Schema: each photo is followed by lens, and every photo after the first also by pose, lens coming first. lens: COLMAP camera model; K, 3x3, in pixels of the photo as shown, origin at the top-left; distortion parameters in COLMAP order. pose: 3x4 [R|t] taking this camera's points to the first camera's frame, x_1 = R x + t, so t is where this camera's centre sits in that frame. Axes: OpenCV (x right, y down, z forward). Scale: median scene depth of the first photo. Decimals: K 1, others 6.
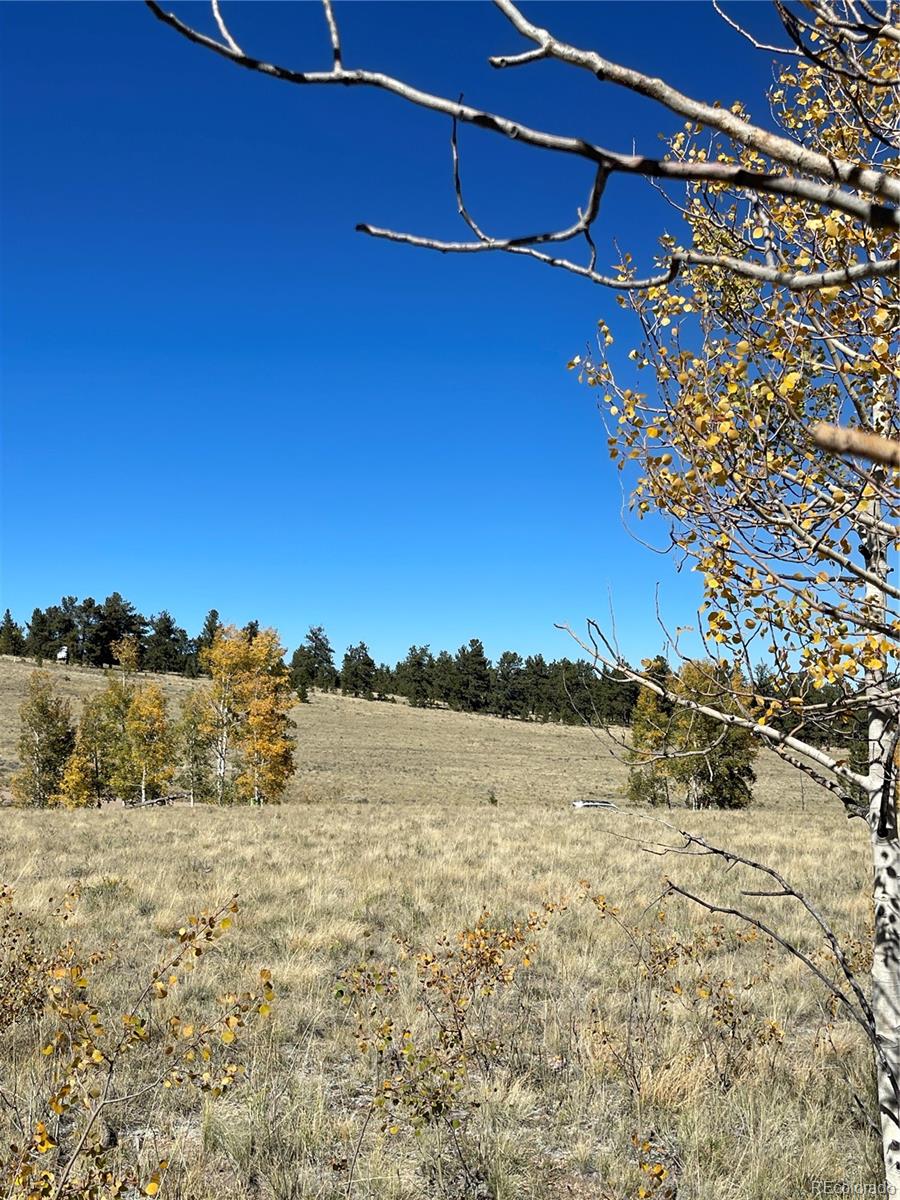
lens RADIAL K [[1371.6, 0, 448.9], [0, 1371.6, 595.4], [0, 0, 1]] dist [0.072063, 0.000000]
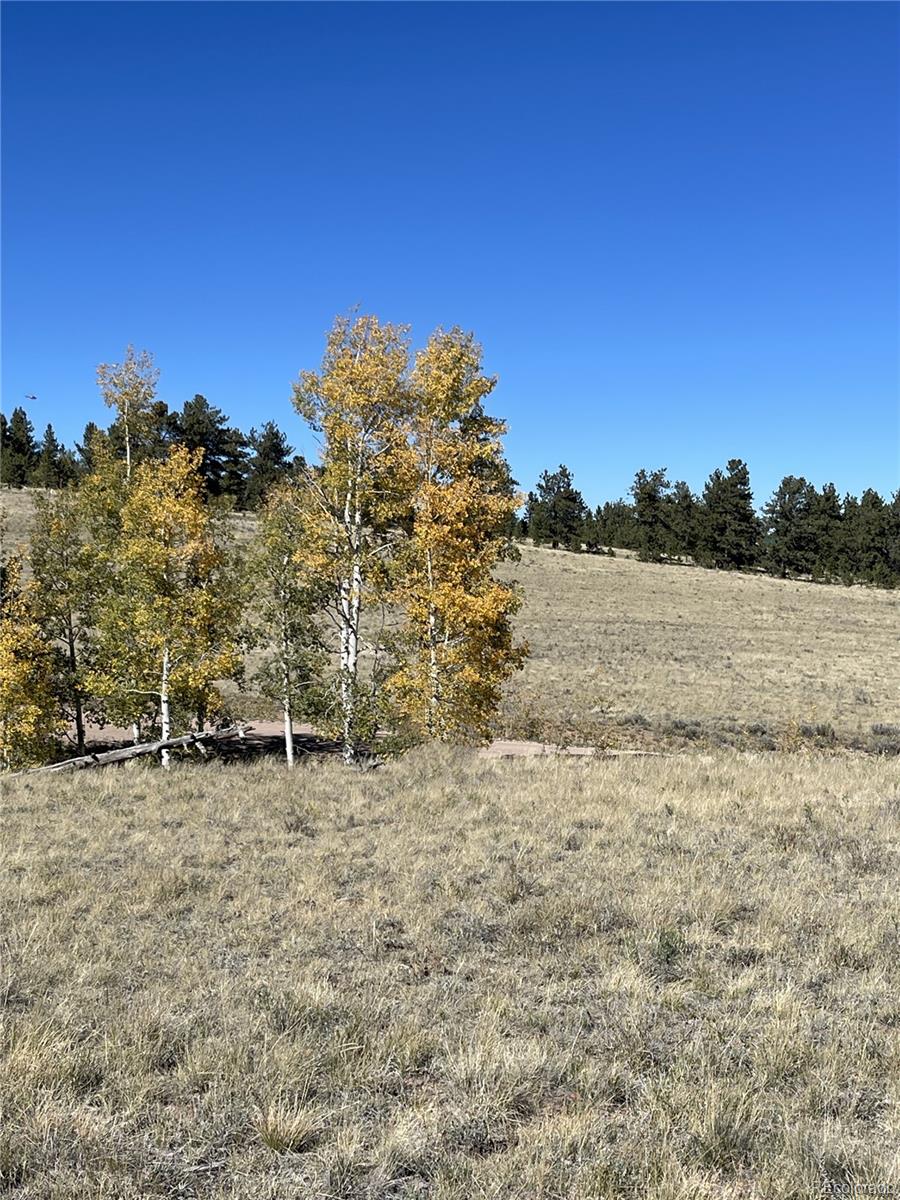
lens RADIAL K [[1820.9, 0, 452.7], [0, 1820.9, 597.6], [0, 0, 1]] dist [0.142330, 0.000000]
pose [[0.993829, -0.000908, -0.110920, -0.019520], [0.011324, 0.995572, 0.093313, 0.015458], [0.110344, -0.093993, 0.989439, 0.122718]]
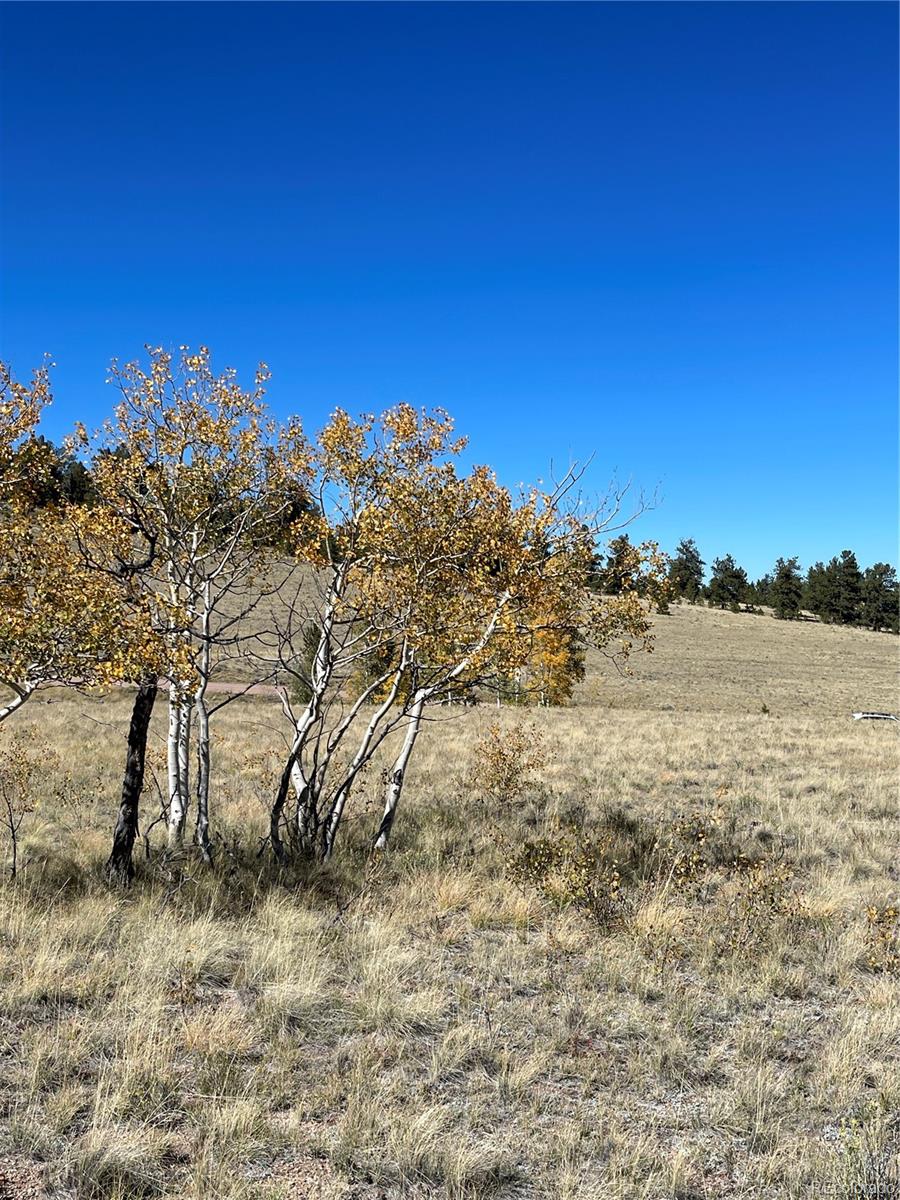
lens RADIAL K [[1371.6, 0, 452.3], [0, 1371.6, 600.7], [0, 0, 1]] dist [0.072063, 0.000000]
pose [[0.959371, 0.002085, -0.282140, 0.028151], [0.017551, 0.997595, 0.067053, -0.003533], [0.281601, -0.069281, 0.957027, -0.026137]]
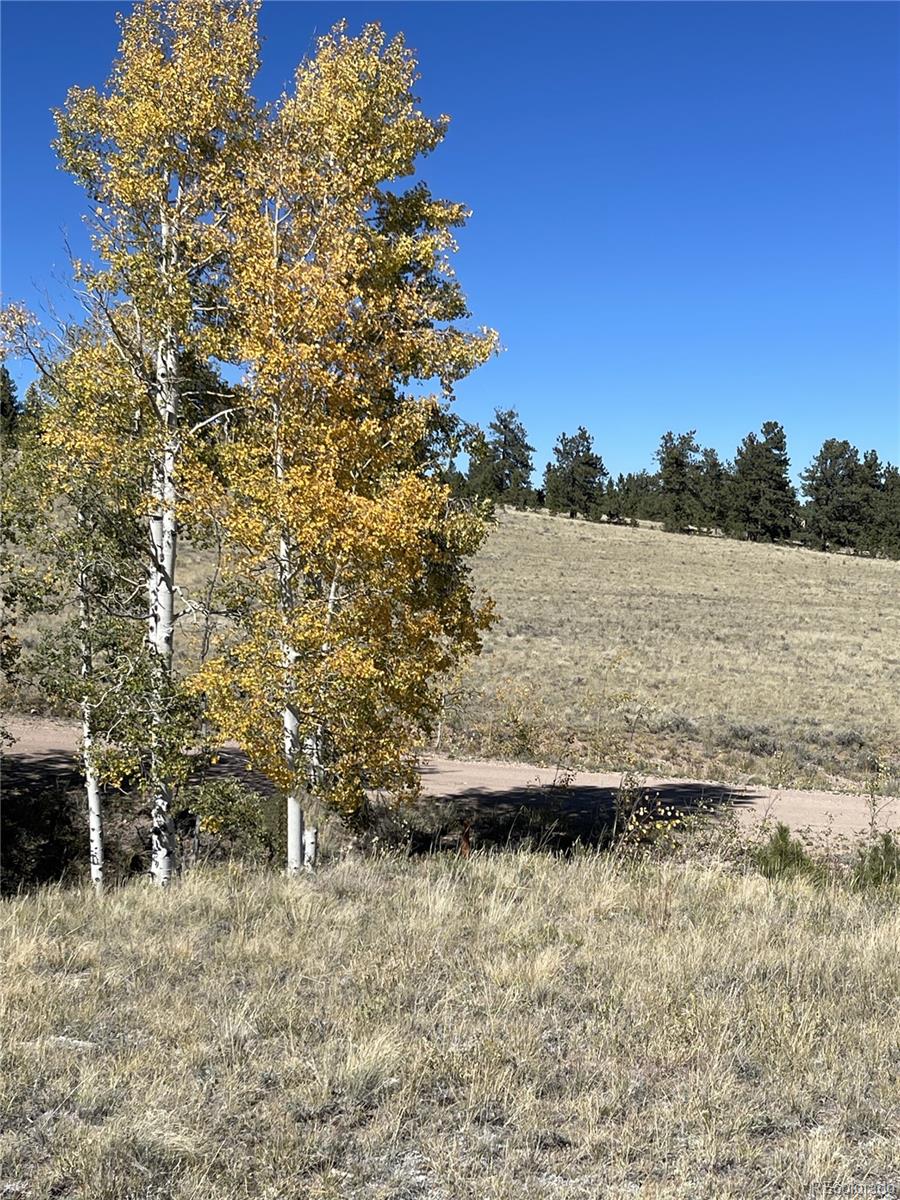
lens RADIAL K [[1820.9, 0, 442.7], [0, 1820.9, 605.6], [0, 0, 1]] dist [0.142330, 0.000000]
pose [[0.991848, 0.007731, -0.127194, -0.022204], [0.006218, 0.994032, 0.108907, 0.024968], [0.127277, -0.108810, 0.985881, 0.194774]]
